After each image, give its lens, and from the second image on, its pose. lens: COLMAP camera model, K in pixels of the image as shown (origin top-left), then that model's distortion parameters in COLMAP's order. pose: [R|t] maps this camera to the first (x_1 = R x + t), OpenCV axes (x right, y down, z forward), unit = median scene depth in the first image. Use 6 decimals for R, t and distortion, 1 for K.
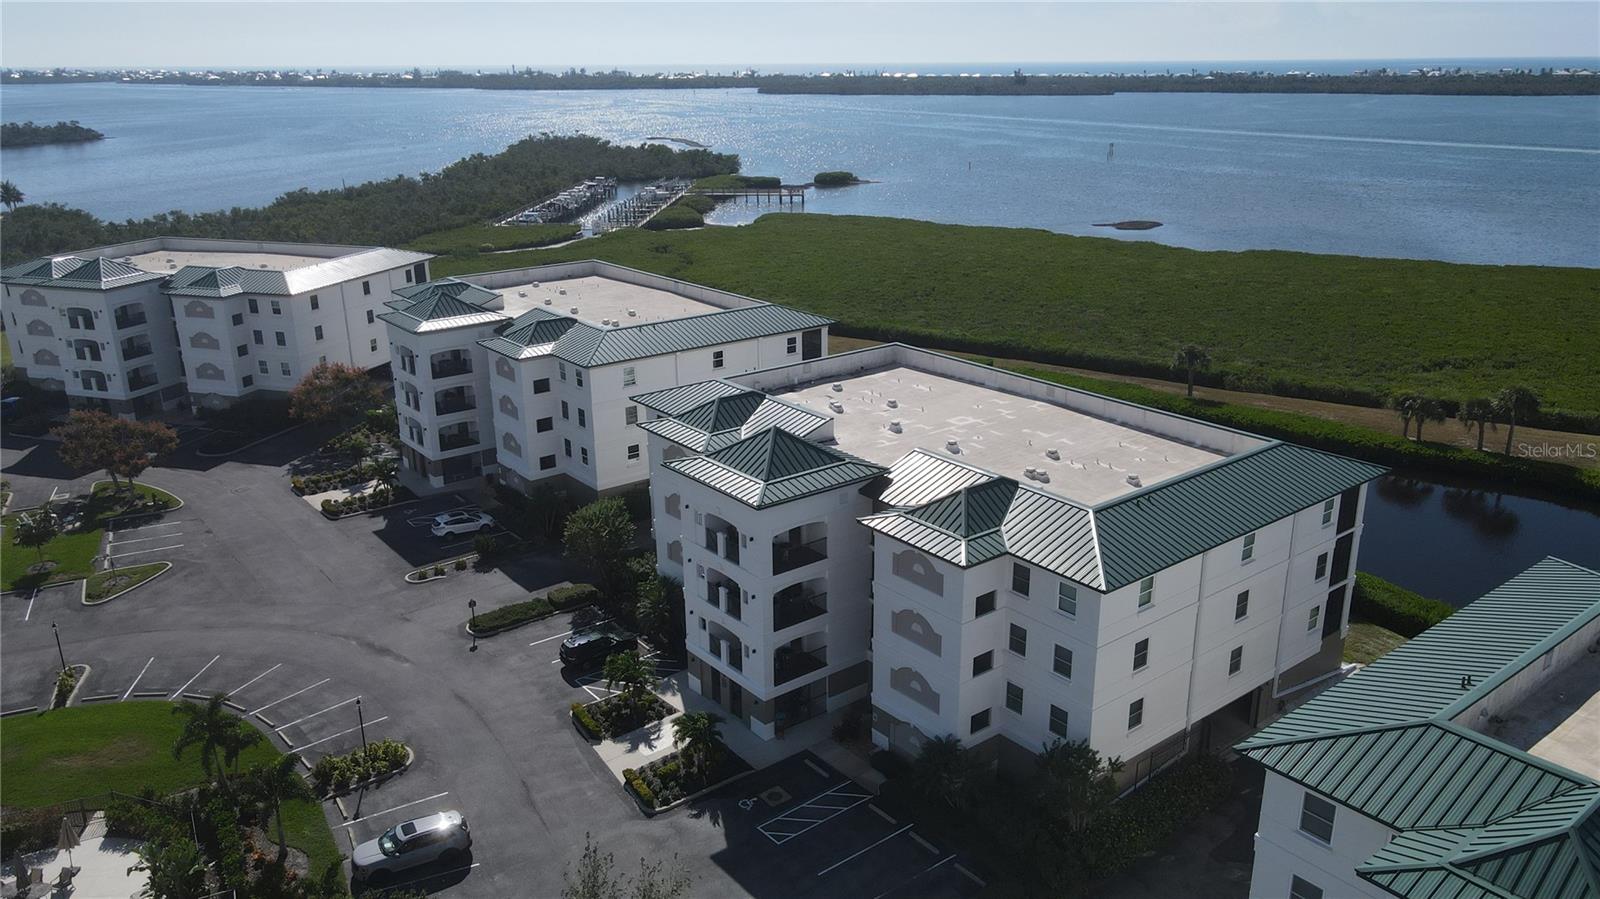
lens RADIAL K [[1180.3, 0, 803.4], [0, 1180.3, 453.6], [0, 0, 1]] dist [-0.007817, 0.037062]
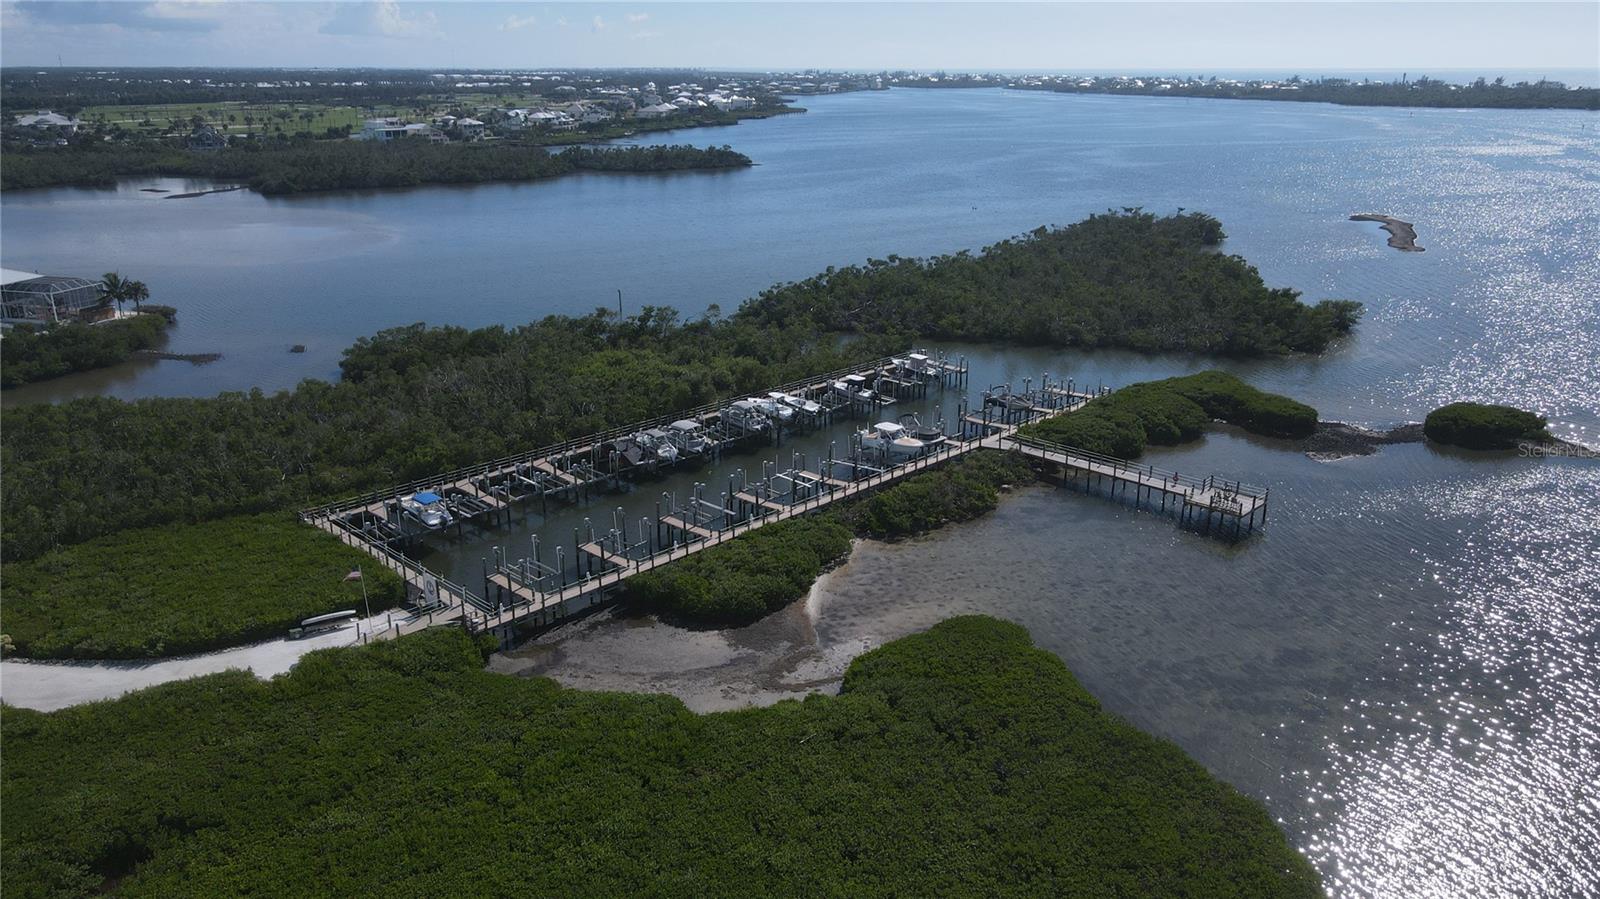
lens RADIAL K [[1176.4, 0, 803.9], [0, 1176.4, 456.0], [0, 0, 1]] dist [0.004181, 0.017055]
pose [[0.750473, 0.214209, -0.625223, 0.365409], [-0.213745, 0.973843, 0.077086, -0.697908], [0.625382, 0.075787, 0.776630, 1.835732]]
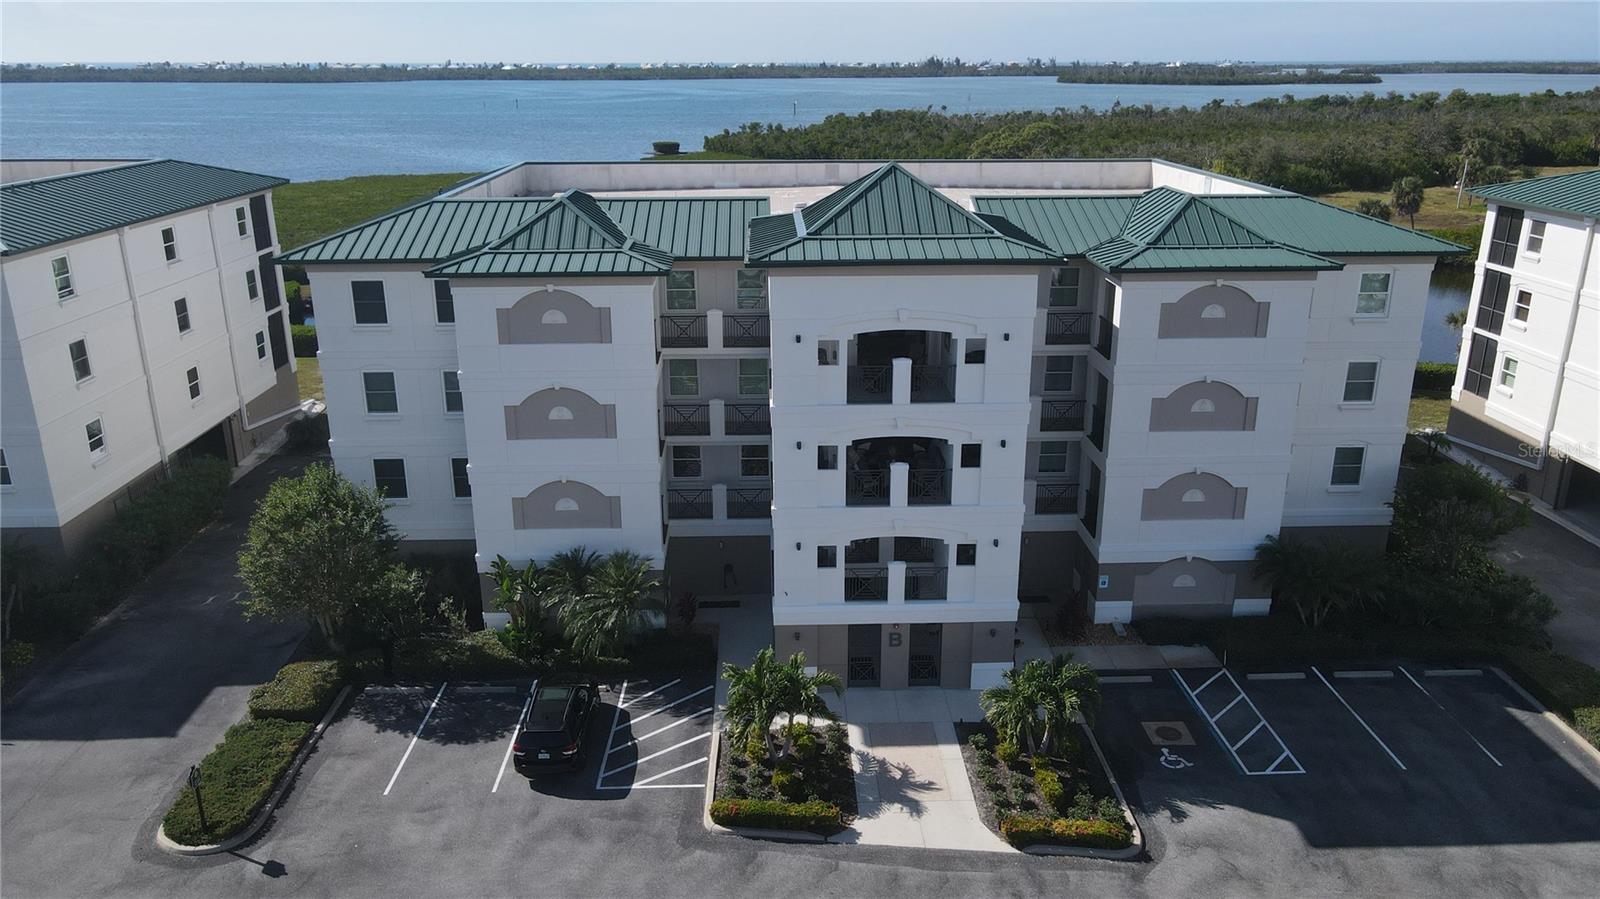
lens RADIAL K [[1180.3, 0, 803.4], [0, 1180.3, 453.6], [0, 0, 1]] dist [-0.007817, 0.037062]
pose [[0.595025, -0.249663, 0.763946, -0.309331], [0.252968, 0.960394, 0.116831, 0.020358], [-0.762858, 0.123737, 0.634615, 0.412692]]
